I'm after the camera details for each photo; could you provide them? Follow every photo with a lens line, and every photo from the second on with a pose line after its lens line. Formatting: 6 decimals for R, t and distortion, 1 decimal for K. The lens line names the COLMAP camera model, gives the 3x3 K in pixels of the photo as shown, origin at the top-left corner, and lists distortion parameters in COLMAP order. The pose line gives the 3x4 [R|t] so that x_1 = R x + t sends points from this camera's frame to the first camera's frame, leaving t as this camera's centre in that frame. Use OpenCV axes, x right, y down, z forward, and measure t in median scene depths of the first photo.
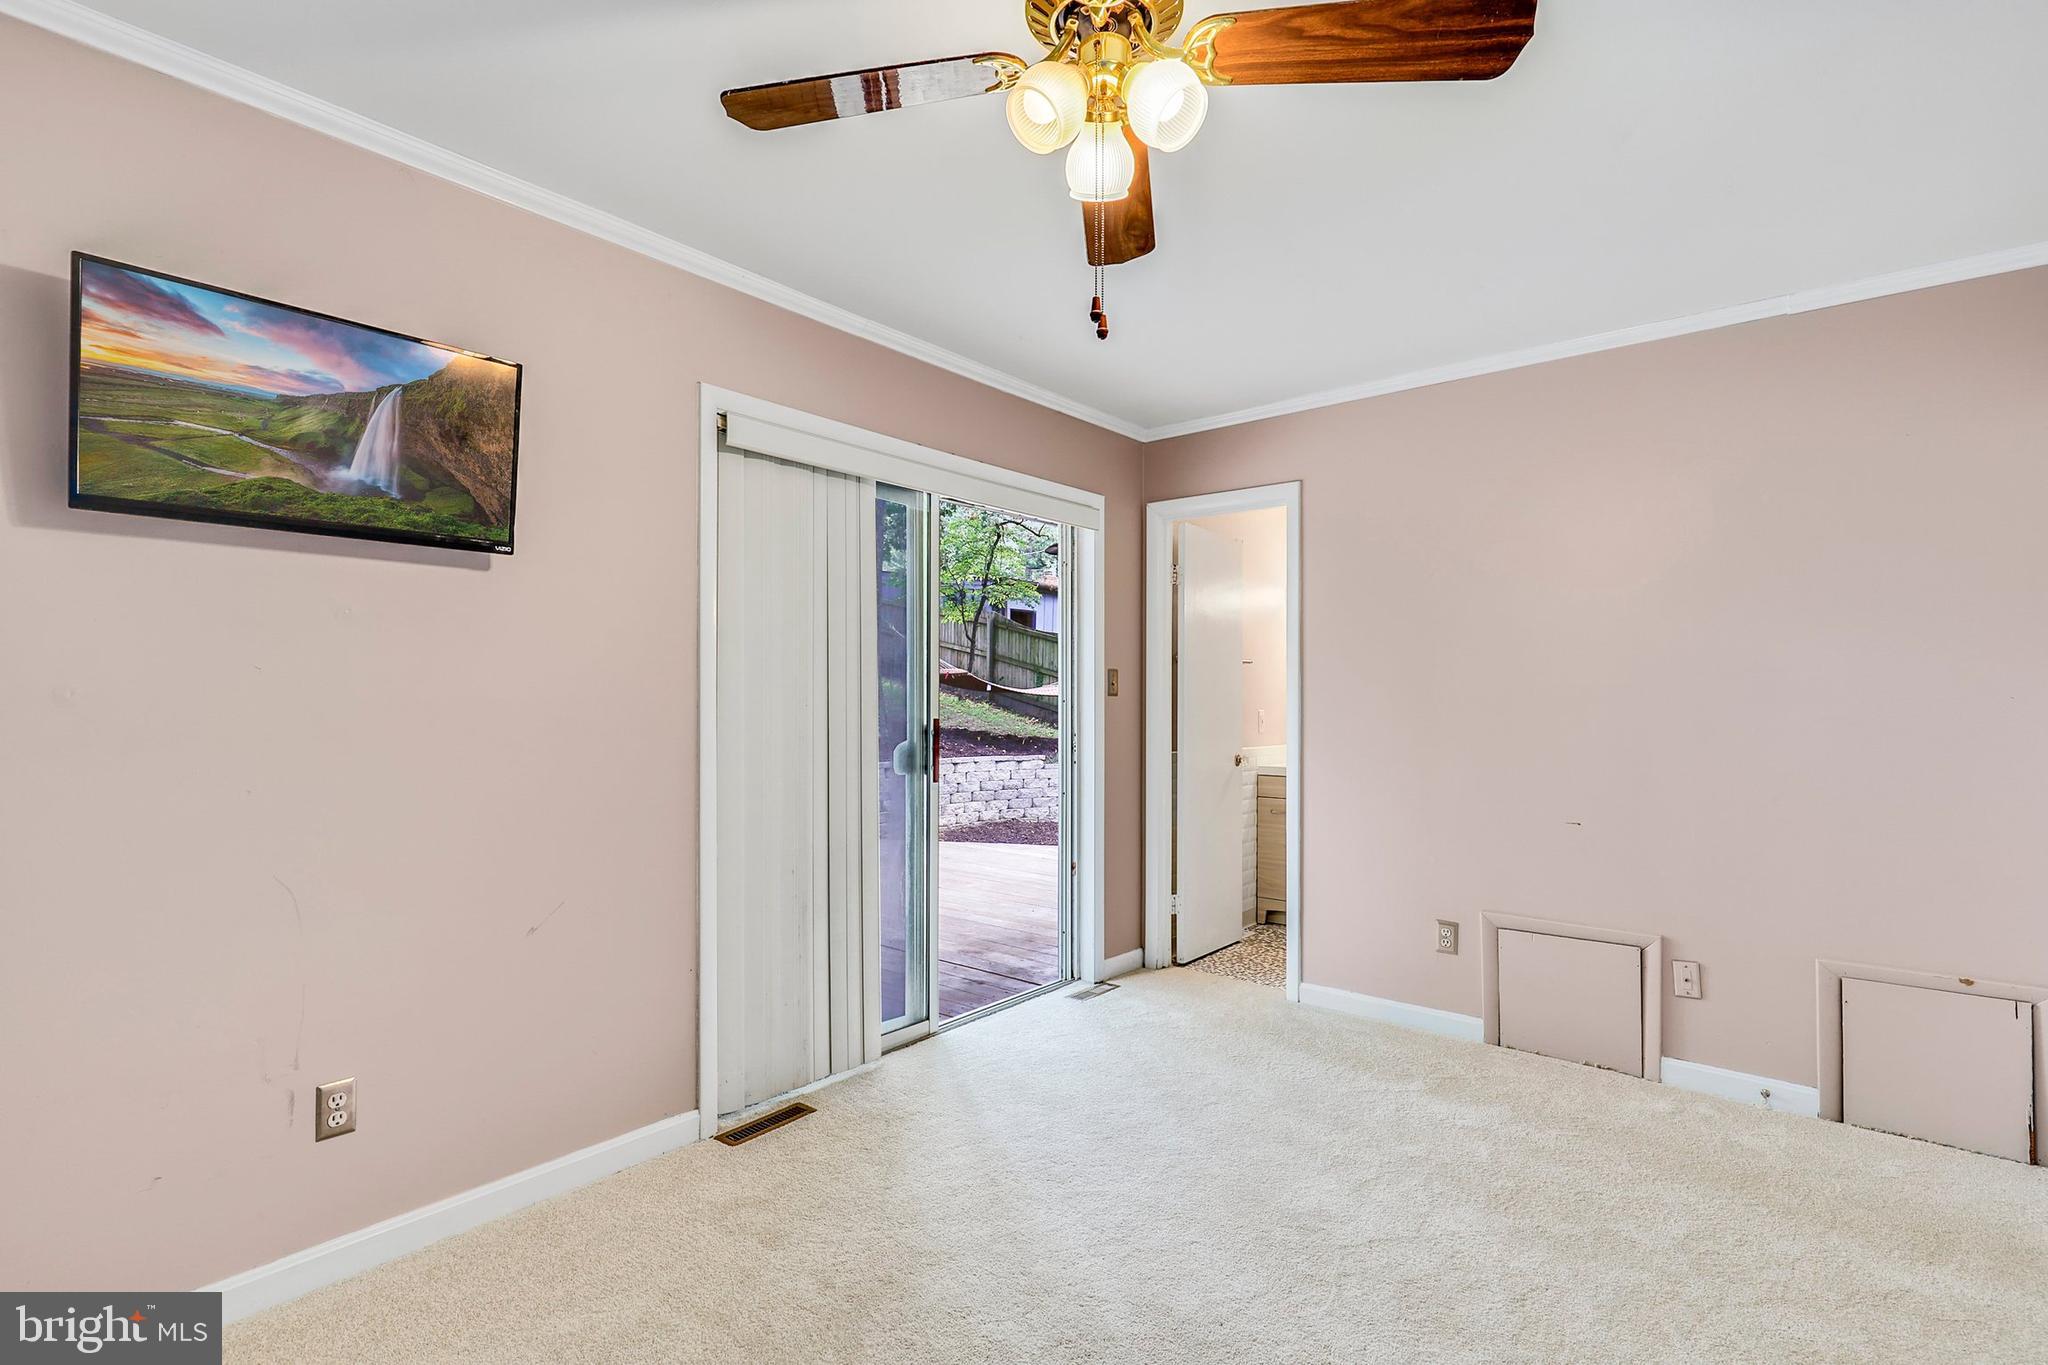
lens RADIAL K [[952.6, 0, 1021.5], [0, 952.6, 704.7], [0, 0, 1]] dist [-0.000461, 0.000041]
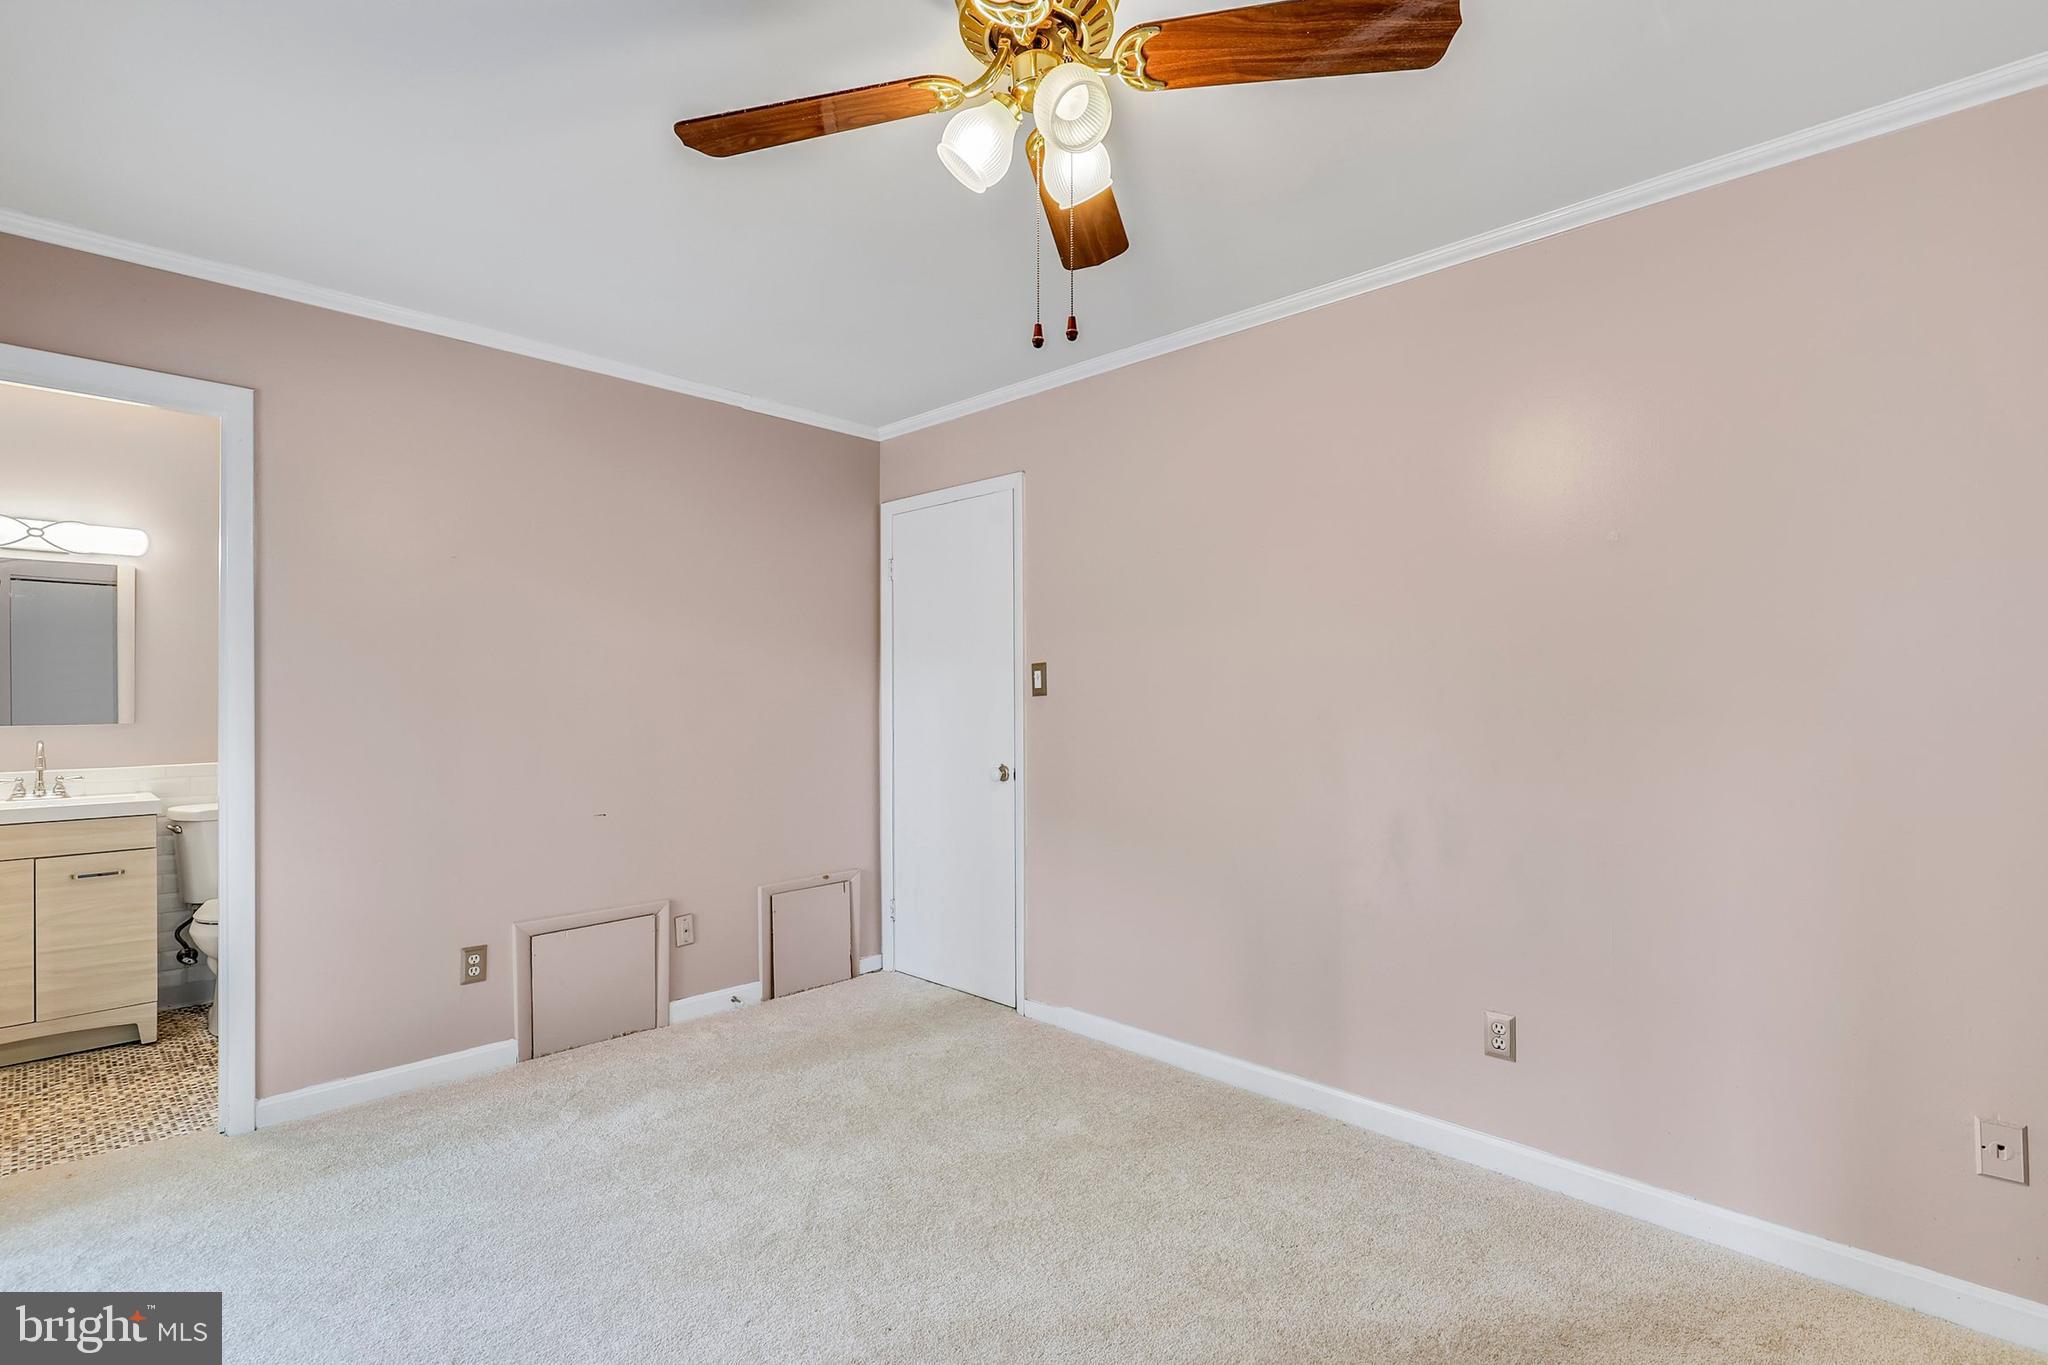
lens RADIAL K [[928.6, 0, 1023.7], [0, 928.6, 703.0], [0, 0, 1]] dist [-0.001430, -0.000022]
pose [[0.077849, -0.002171, 0.996963, -0.452875], [0.013983, 0.999902, 0.001085, 0.005922], [-0.996867, 0.013856, 0.077871, 0.494406]]
